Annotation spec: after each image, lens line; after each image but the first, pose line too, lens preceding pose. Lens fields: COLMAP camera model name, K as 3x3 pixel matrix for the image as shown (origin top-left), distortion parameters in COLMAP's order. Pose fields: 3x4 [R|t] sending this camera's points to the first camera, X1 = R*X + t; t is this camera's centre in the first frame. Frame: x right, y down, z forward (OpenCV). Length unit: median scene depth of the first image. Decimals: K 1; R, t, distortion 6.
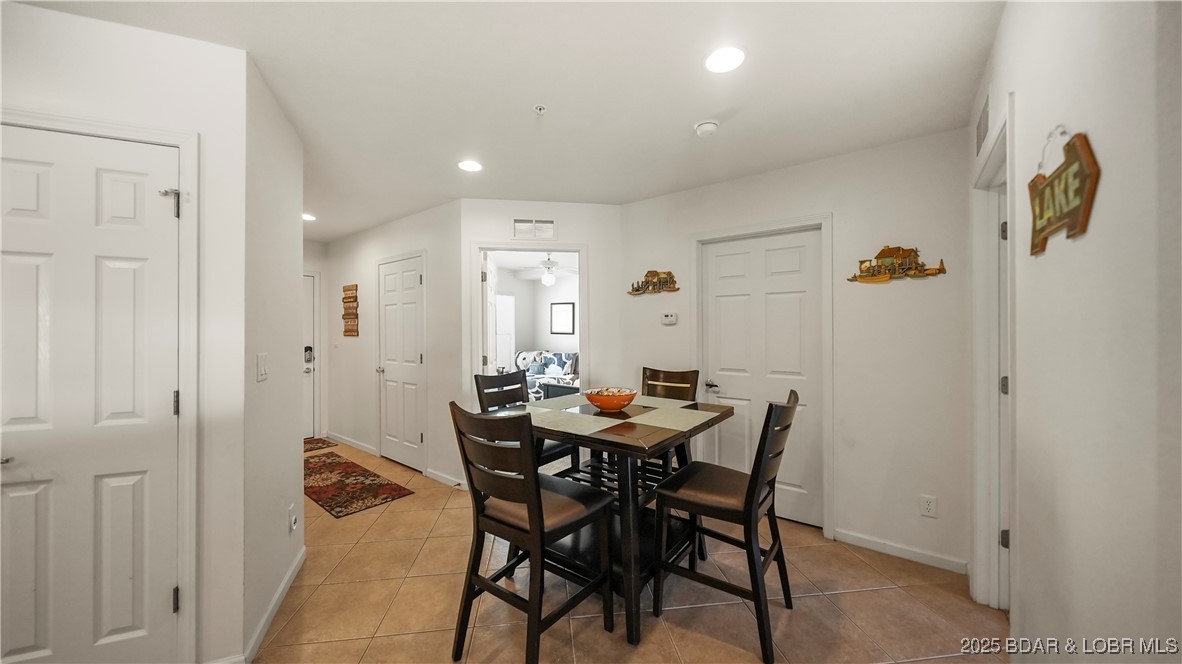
lens RADIAL K [[407.7, 0, 593.9], [0, 407.7, 328.6], [0, 0, 1]] dist [-0.001427, 0.000189]
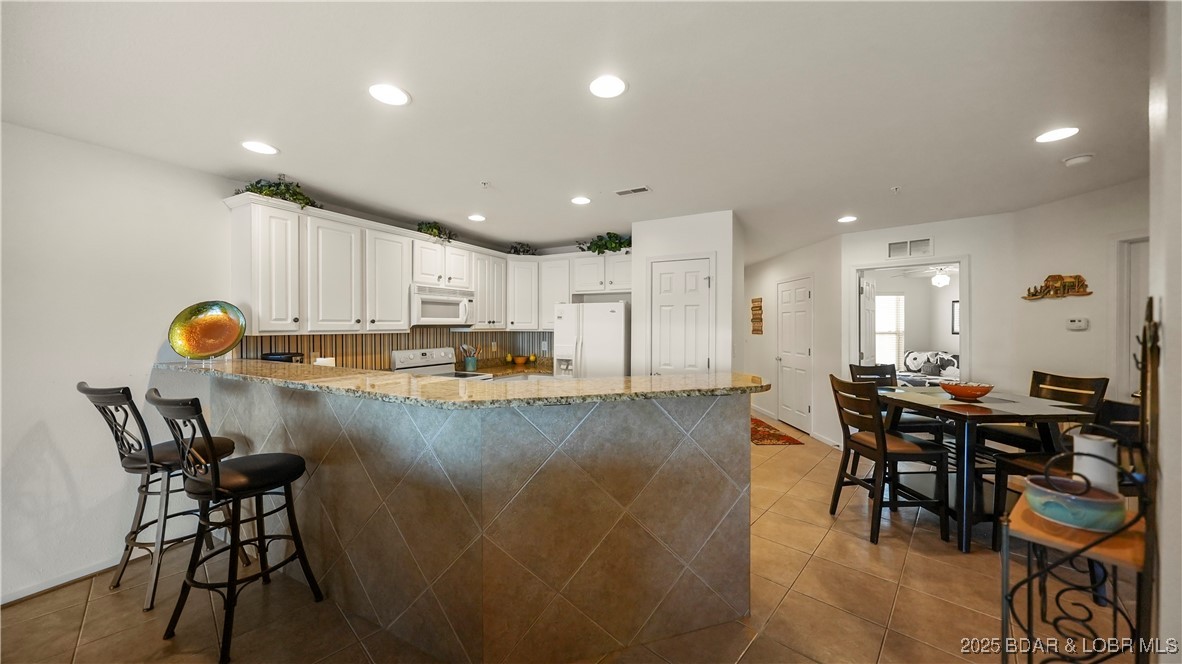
lens RADIAL K [[407.7, 0, 593.9], [0, 407.7, 328.6], [0, 0, 1]] dist [-0.001427, 0.000189]
pose [[0.640665, 0.008579, -0.767773, 0.188019], [0.000782, 0.999930, 0.011826, -0.024867], [0.767820, -0.008177, 0.640613, -0.495793]]
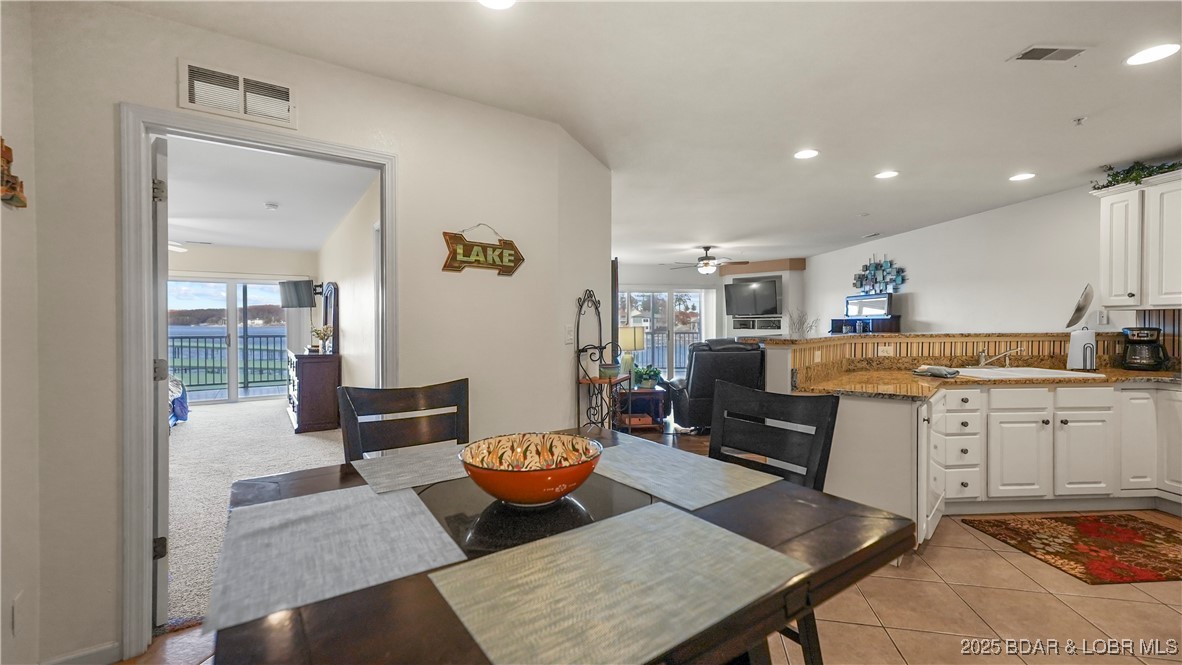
lens RADIAL K [[483.2, 0, 590.9], [0, 483.2, 327.0], [0, 0, 1]] dist [0.004006, 0.000419]
pose [[-0.947045, 0.000954, 0.321100, -0.104122], [0.003132, 0.999975, 0.006267, 0.026035], [-0.321086, 0.006941, -0.947025, 0.954707]]
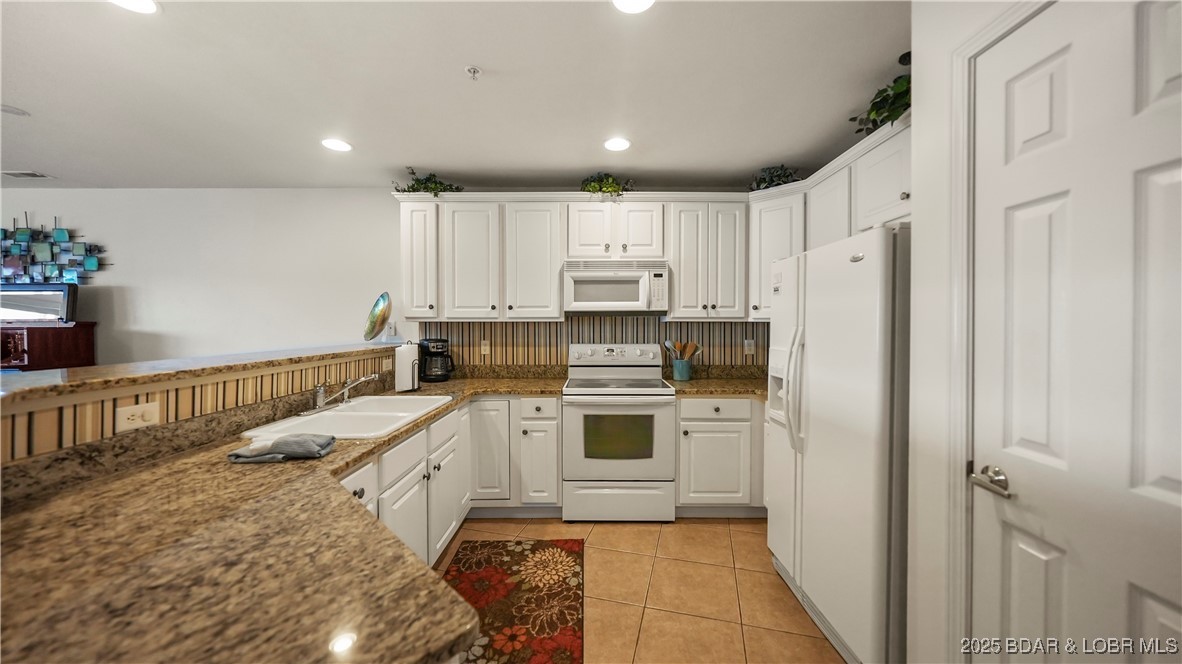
lens RADIAL K [[407.7, 0, 593.9], [0, 407.7, 328.6], [0, 0, 1]] dist [-0.001427, 0.000189]
pose [[-0.379240, 0.009336, -0.925251, -0.196698], [0.004149, 0.999956, 0.008389, 0.007788], [0.925289, -0.000658, -0.379262, 0.232899]]
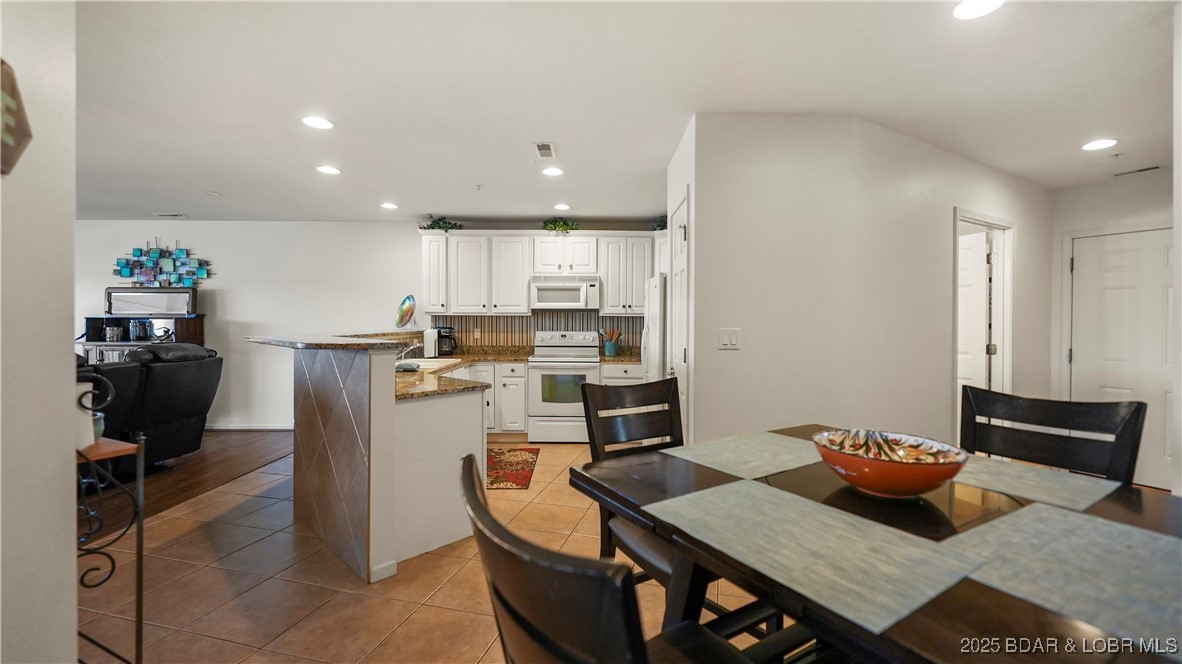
lens RADIAL K [[483.2, 0, 590.9], [0, 483.2, 326.5], [0, 0, 1]] dist [0.004006, 0.000419]
pose [[-0.374191, 0.007143, -0.927324, 0.403738], [-0.001421, 0.999965, 0.008276, 0.022186], [0.927351, 0.004415, -0.374168, 0.612534]]
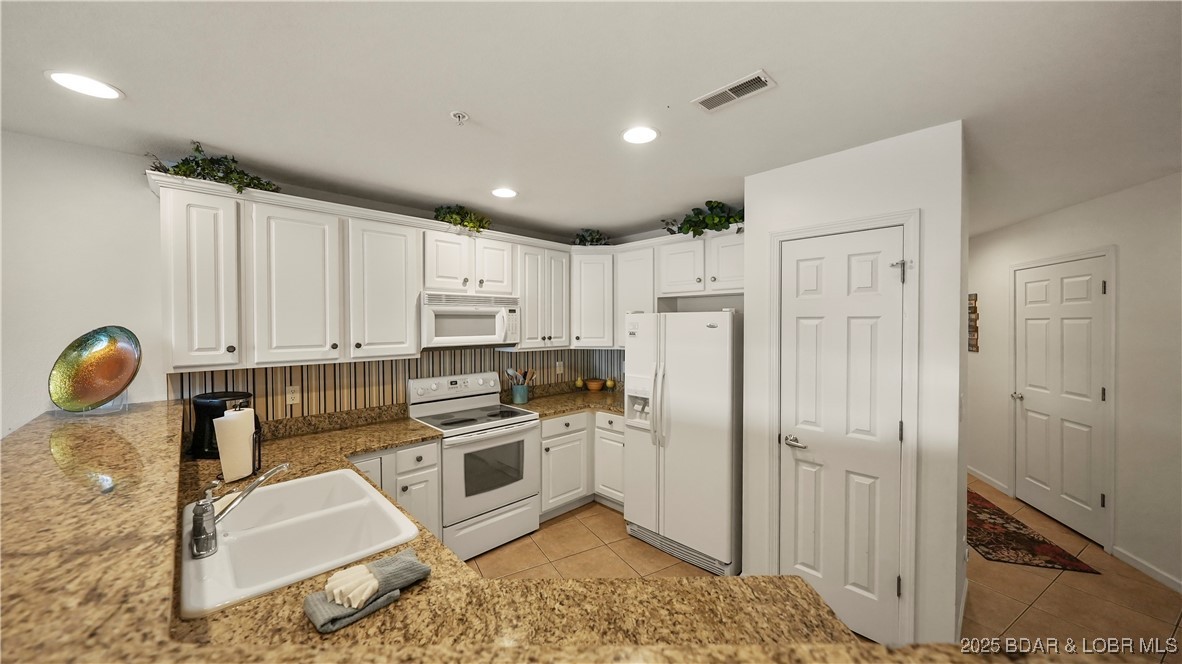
lens RADIAL K [[407.7, 0, 593.9], [0, 407.7, 328.6], [0, 0, 1]] dist [-0.001427, 0.000189]
pose [[0.380285, 0.012006, -0.924791, -0.103666], [0.005989, 0.999863, 0.015443, -0.070376], [0.924850, -0.011411, 0.380161, -0.153986]]
